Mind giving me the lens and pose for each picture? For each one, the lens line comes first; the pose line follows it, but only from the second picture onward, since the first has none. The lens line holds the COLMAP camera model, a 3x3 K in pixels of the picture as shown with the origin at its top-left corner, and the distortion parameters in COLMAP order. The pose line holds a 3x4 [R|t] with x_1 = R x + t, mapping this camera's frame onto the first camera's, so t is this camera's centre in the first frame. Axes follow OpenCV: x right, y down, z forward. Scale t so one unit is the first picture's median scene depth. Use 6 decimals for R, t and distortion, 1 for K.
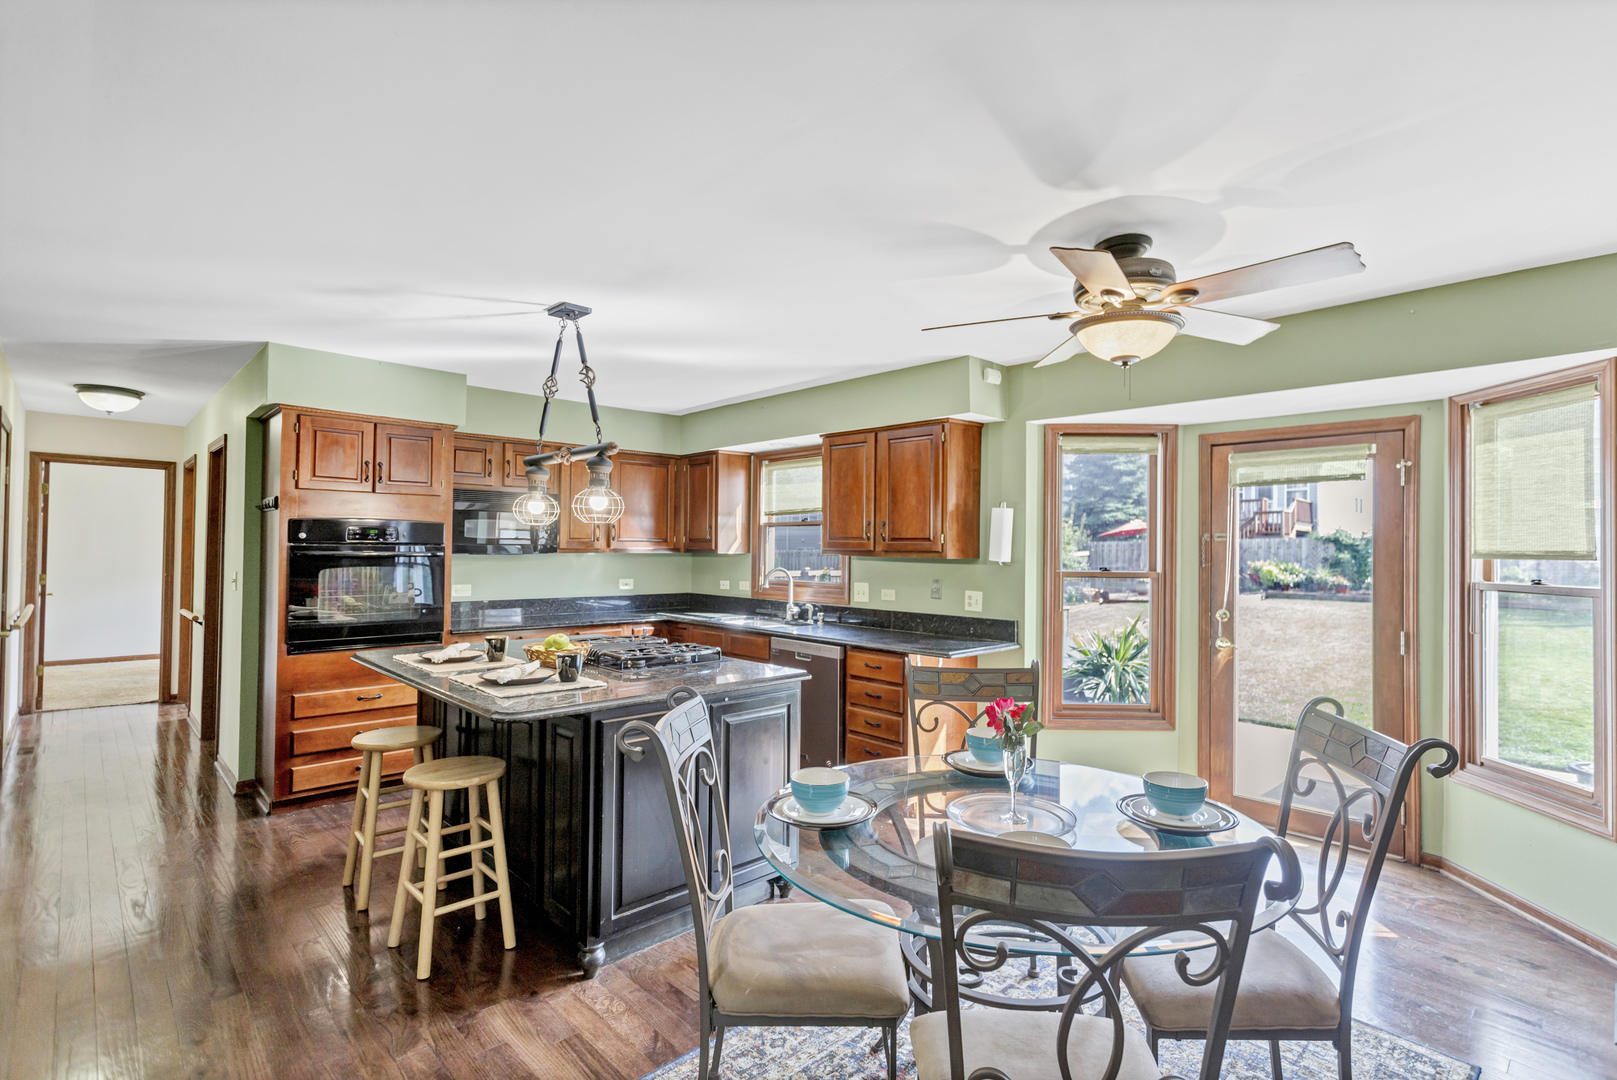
lens RADIAL K [[763.7, 0, 818.9], [0, 763.7, 536.8], [0, 0, 1]] dist [0.000063, 0.004013]
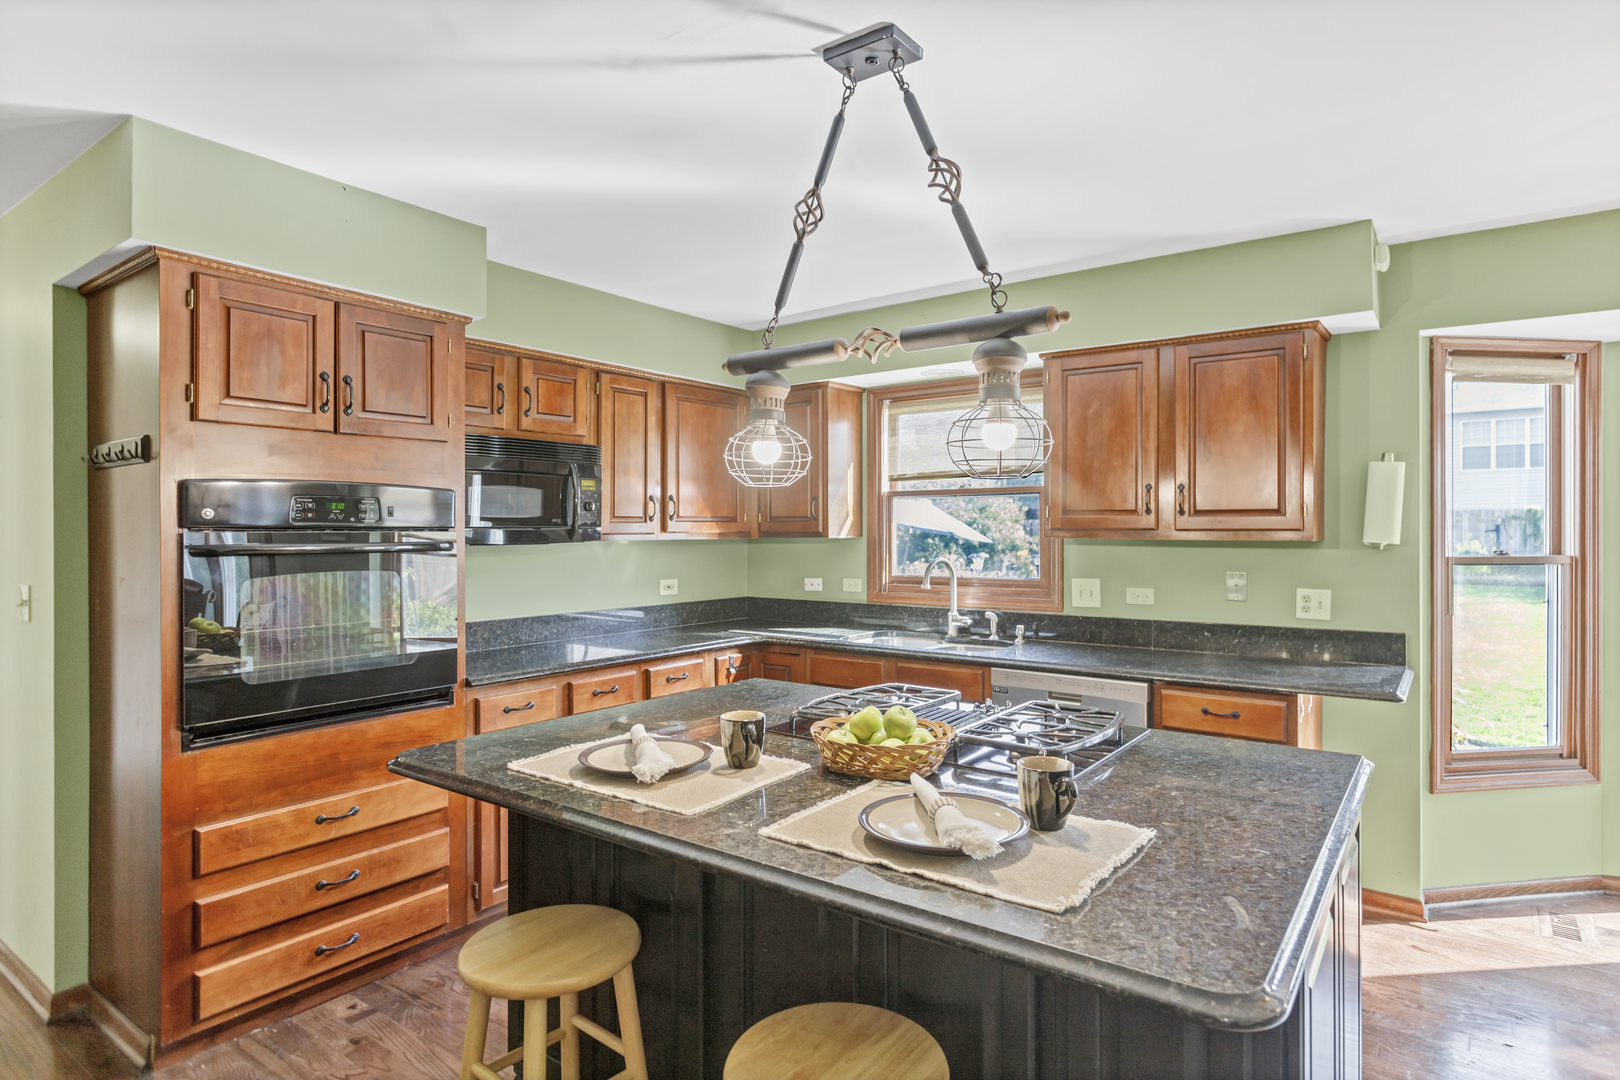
lens RADIAL K [[871.3, 0, 831.6], [0, 871.3, 532.5], [0, 0, 1]] dist [0.005596, 0.000971]
pose [[0.984104, -0.013358, 0.177092, -0.353037], [0.010194, 0.999772, 0.018763, 0.003831], [-0.177302, -0.016660, 0.984015, 0.339393]]
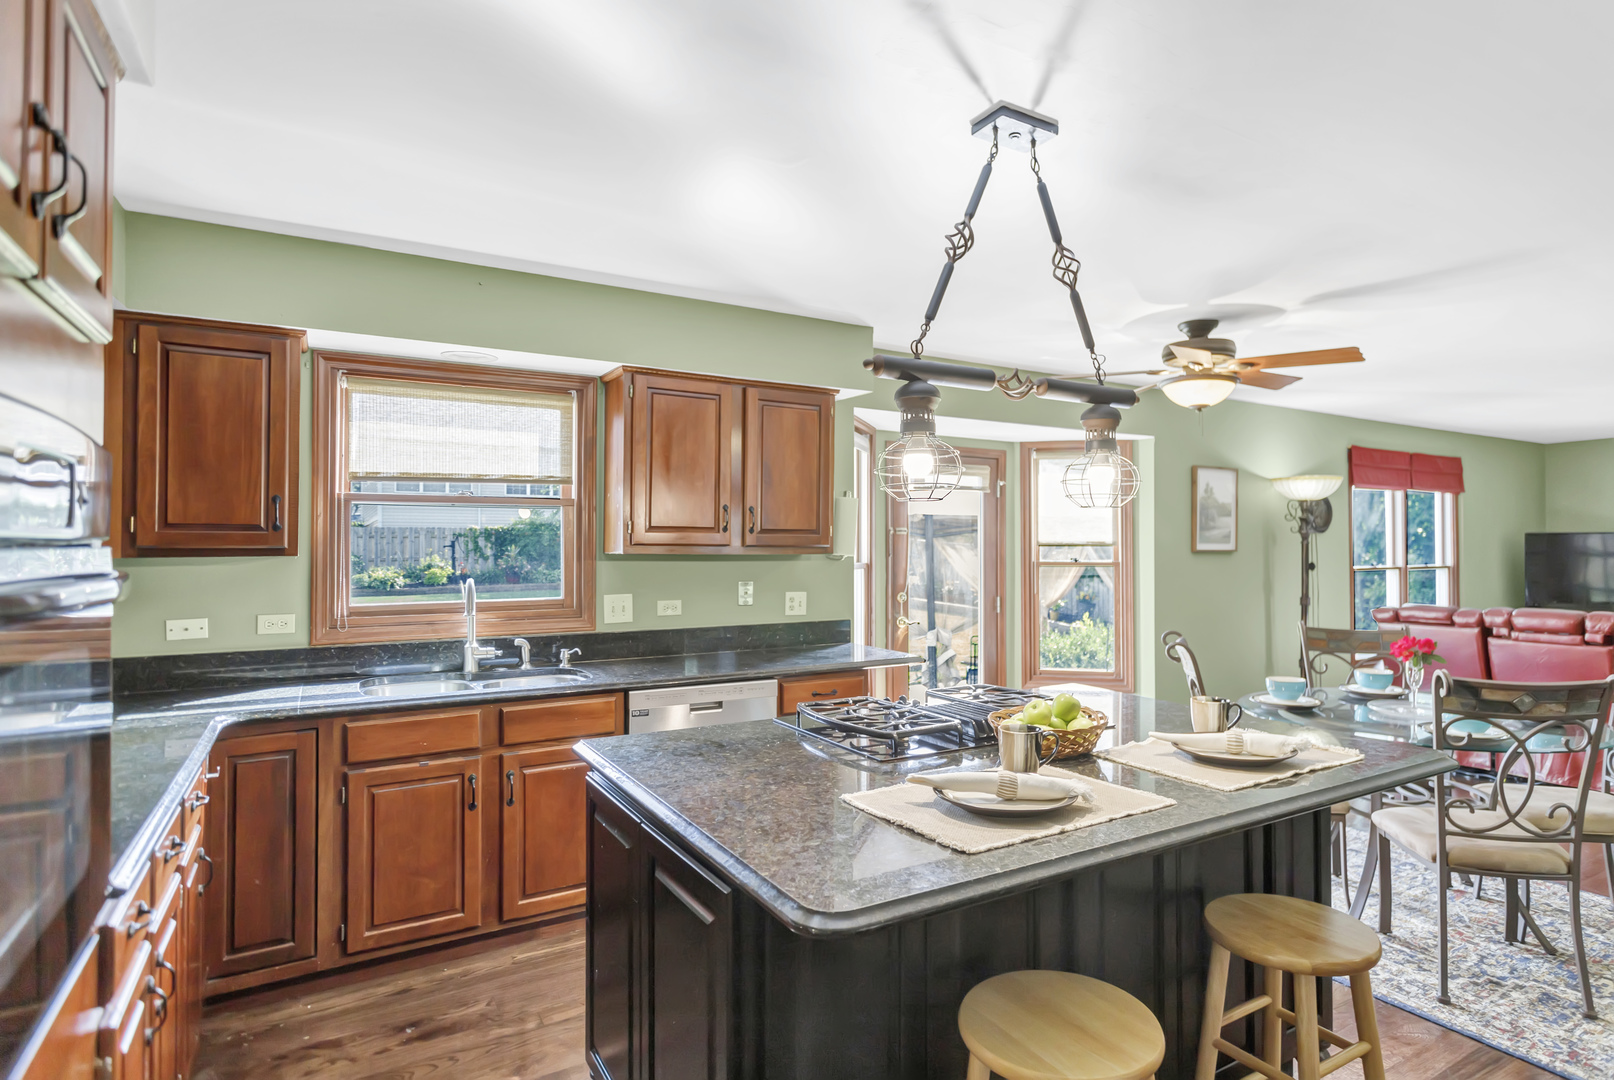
lens RADIAL K [[868.0, 0, 839.5], [0, 868.0, 541.2], [0, 0, 1]] dist [0.005596, 0.000971]
pose [[0.229009, -0.006441, 0.973403, -0.761346], [-0.012664, 0.999874, 0.009595, 0.004198], [-0.973342, -0.014525, 0.228899, 0.751058]]
